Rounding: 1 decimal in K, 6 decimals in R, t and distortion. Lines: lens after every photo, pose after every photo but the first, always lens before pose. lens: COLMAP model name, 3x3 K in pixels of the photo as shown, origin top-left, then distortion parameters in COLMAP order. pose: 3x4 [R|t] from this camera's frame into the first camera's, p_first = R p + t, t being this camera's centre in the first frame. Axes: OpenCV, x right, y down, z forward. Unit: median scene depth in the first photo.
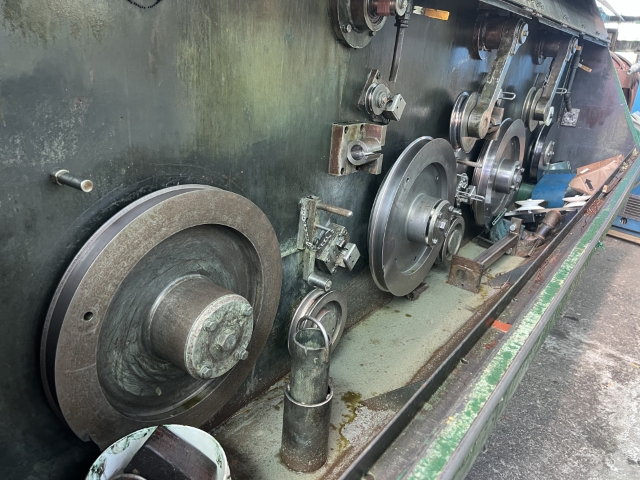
lens RADIAL K [[486.7, 0, 320.0], [0, 486.7, 240.0], [0, 0, 1]] dist [0.011258, 0.002209]
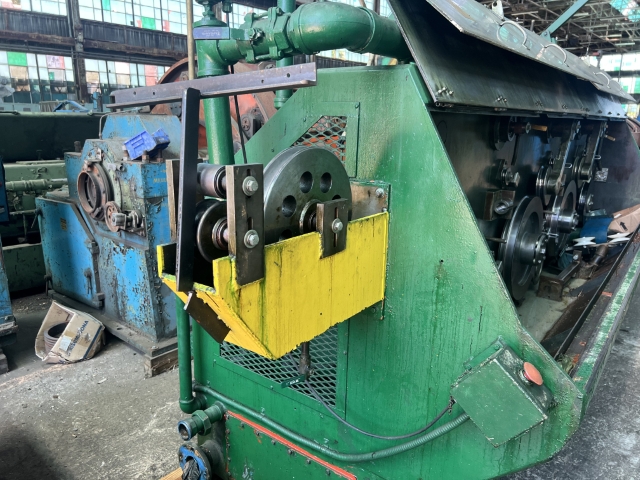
lens RADIAL K [[486.5, 0, 321.3], [0, 486.5, 244.0], [0, 0, 1]] dist [0.054039, -0.058329]
pose [[0.998776, -0.044011, -0.022595, -0.271841], [0.041098, 0.992367, -0.116272, 0.064522], [0.027539, 0.115201, 0.992960, -0.377725]]
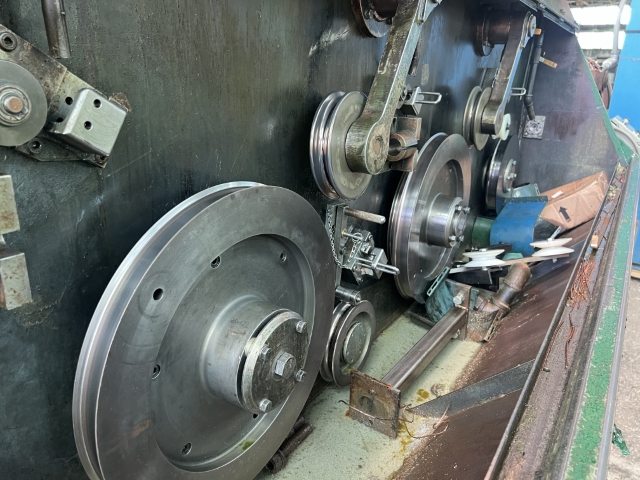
lens RADIAL K [[488.9, 0, 320.0], [0, 488.9, 240.0], [0, 0, 1]] dist [0.031481, -0.006802]
pose [[0.997490, -0.054751, 0.044895, 0.176927], [0.056500, 0.997653, -0.038673, -0.084697], [-0.042672, 0.041113, 0.998243, 0.333545]]
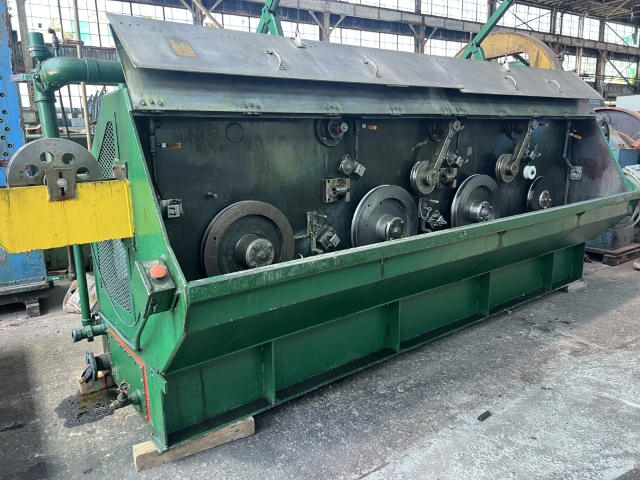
lens RADIAL K [[486.5, 0, 321.3], [0, 486.5, 244.0], [0, 0, 1]] dist [0.054039, -0.058329]
pose [[0.960313, -0.026129, -0.277700, 0.316921], [-0.017002, 0.988268, -0.151782, 0.197326], [0.278408, 0.150479, 0.948602, -0.537112]]
